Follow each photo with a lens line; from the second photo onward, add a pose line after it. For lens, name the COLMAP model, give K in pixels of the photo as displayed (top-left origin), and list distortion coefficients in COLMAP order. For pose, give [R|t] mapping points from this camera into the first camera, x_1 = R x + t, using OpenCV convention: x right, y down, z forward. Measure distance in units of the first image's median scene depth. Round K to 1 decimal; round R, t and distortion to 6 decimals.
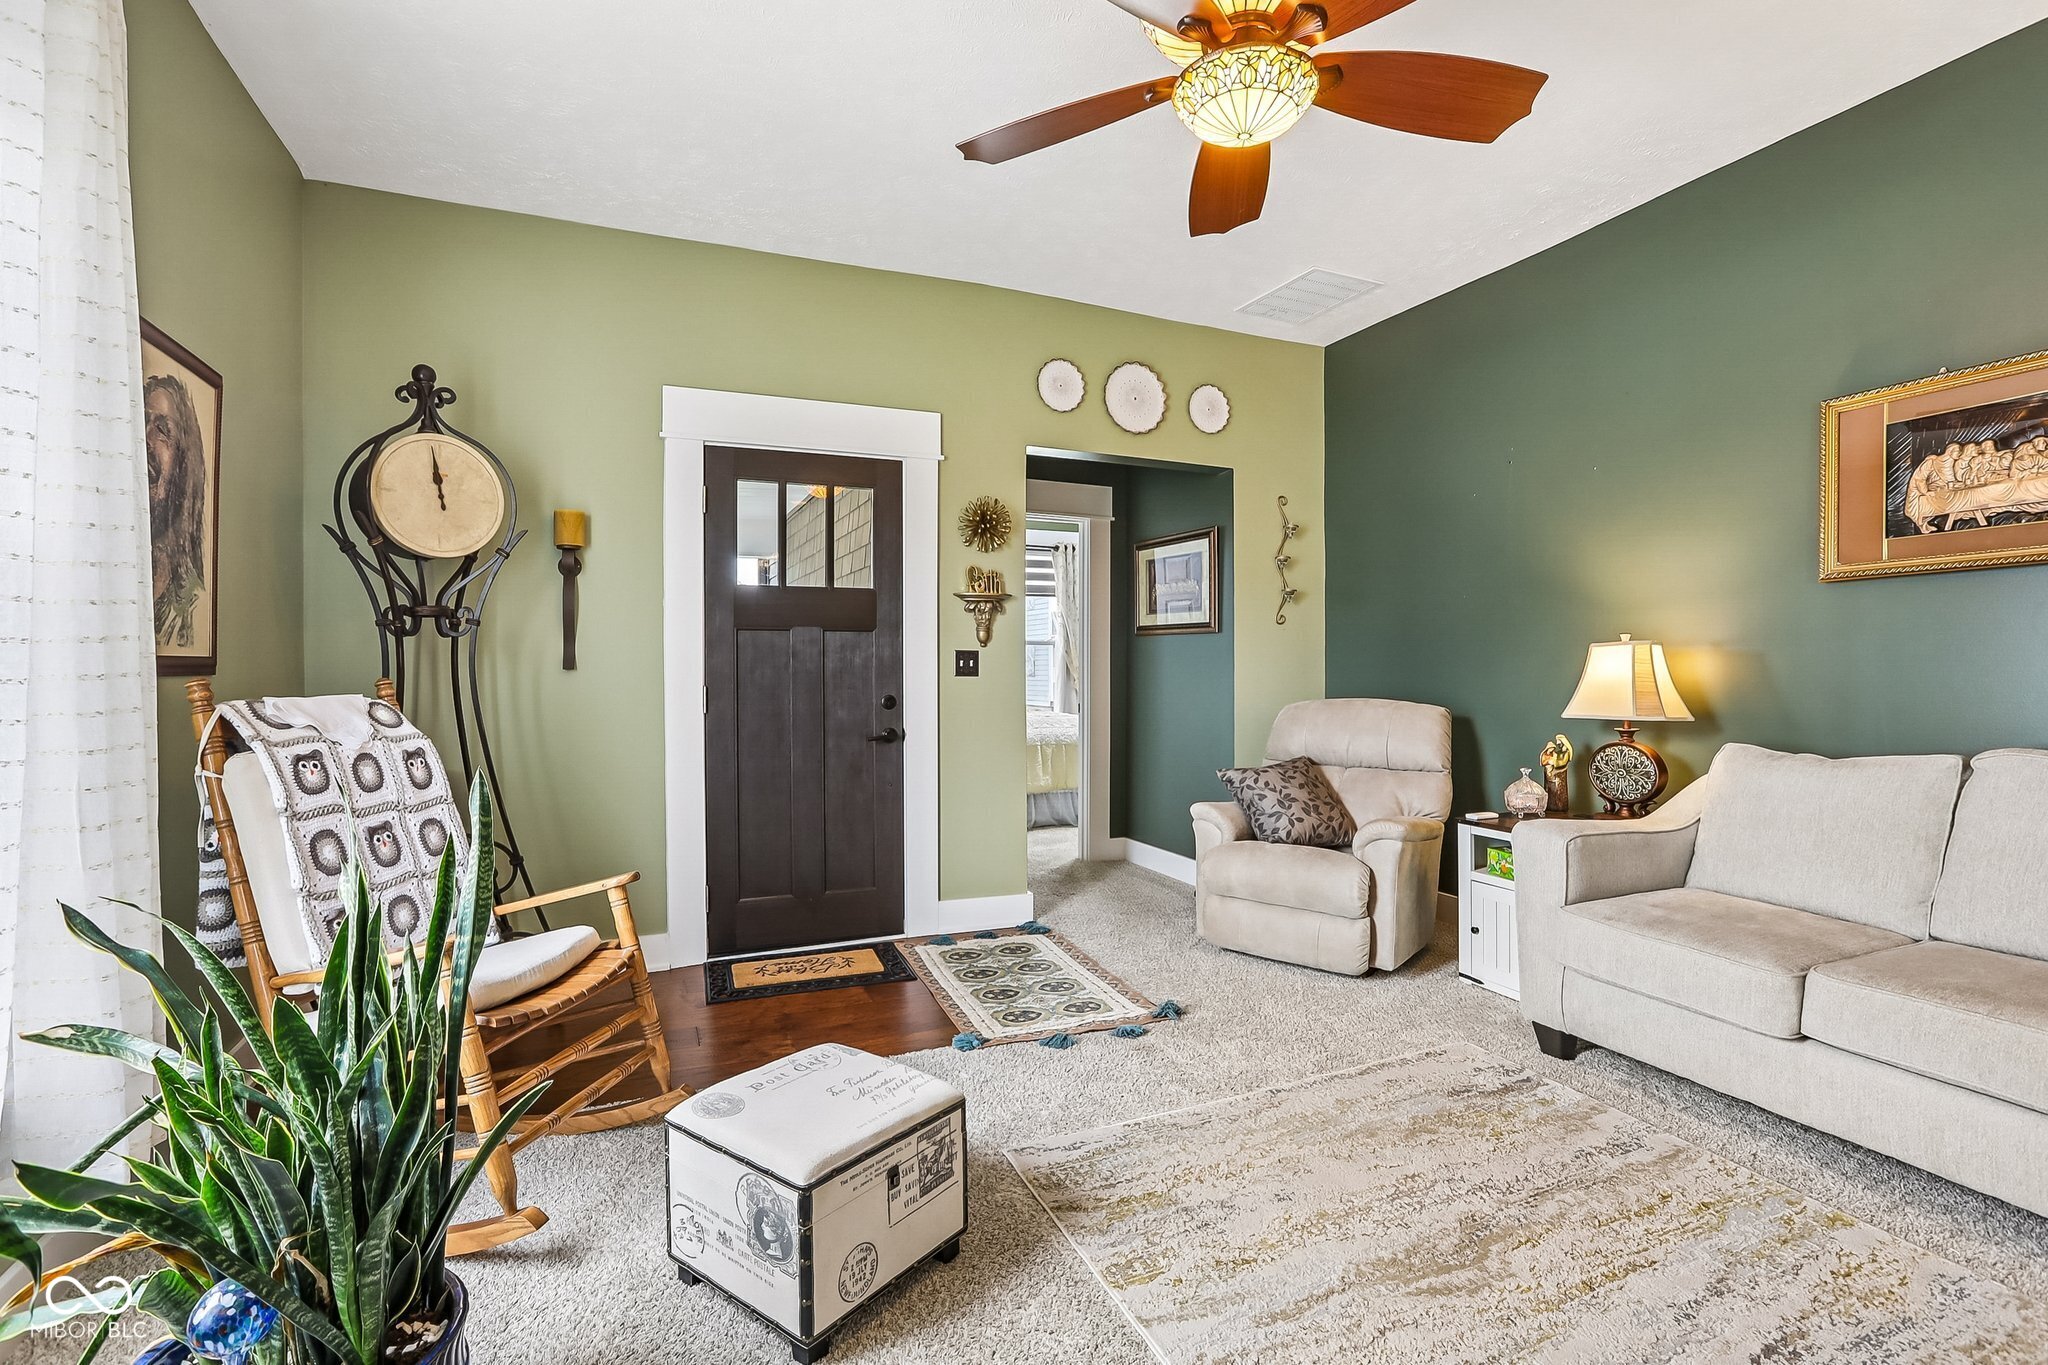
lens RADIAL K [[946.7, 0, 1028.5], [0, 946.7, 667.5], [0, 0, 1]] dist [-0.034233, 0.016517]
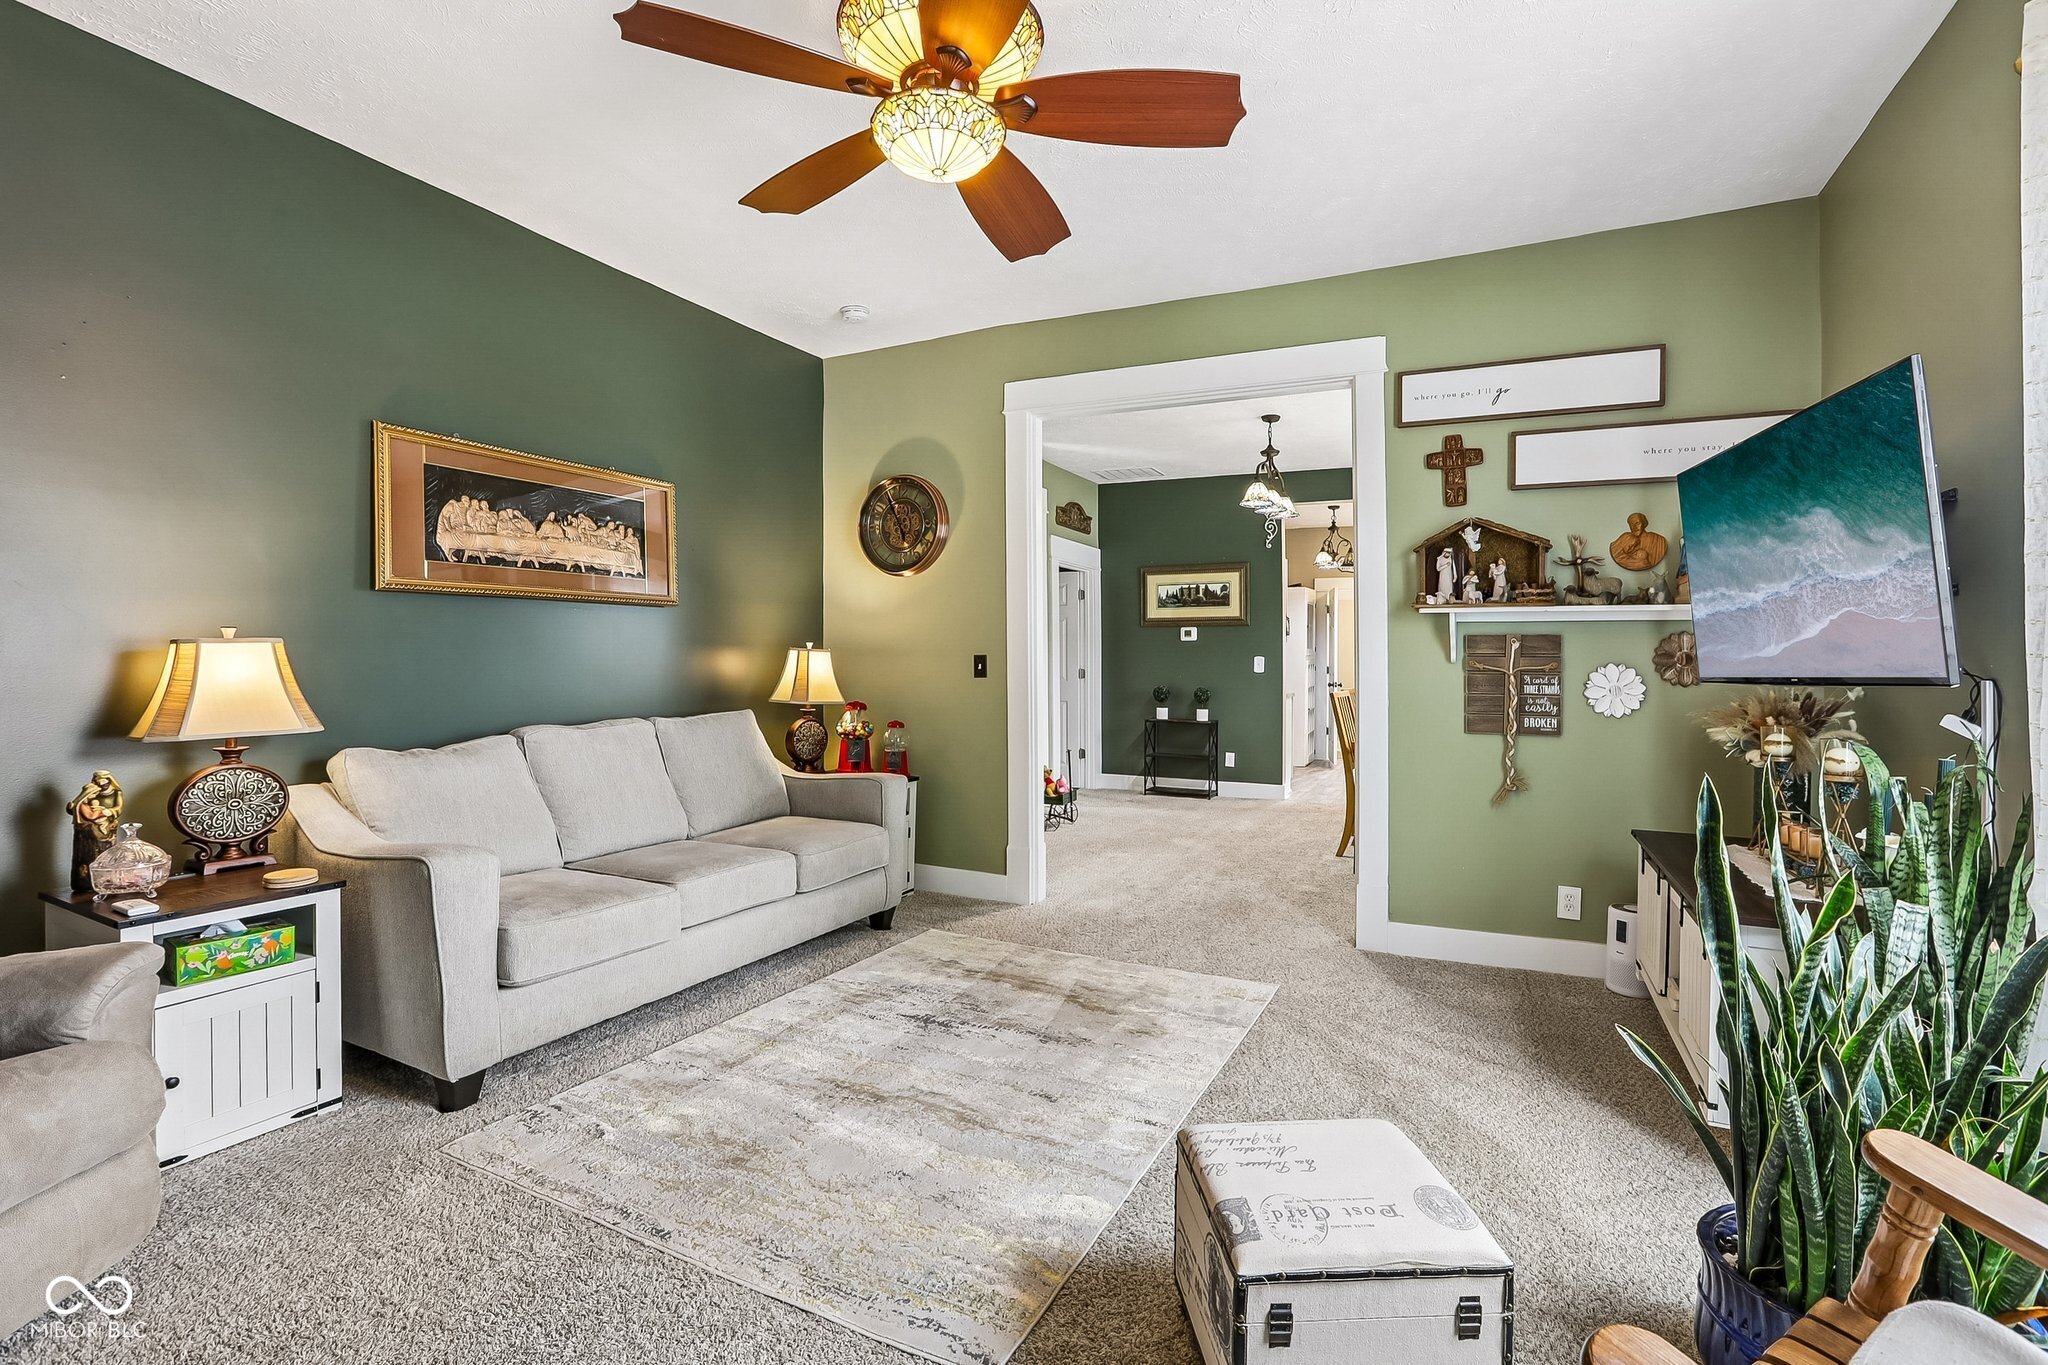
lens RADIAL K [[946.7, 0, 1023.5], [0, 946.7, 660.9], [0, 0, 1]] dist [-0.034233, 0.016517]
pose [[-0.639146, 0.004620, 0.769071, -0.458528], [0.001159, 0.999987, -0.005044, -0.004588], [-0.769084, -0.002333, -0.639143, 1.142837]]
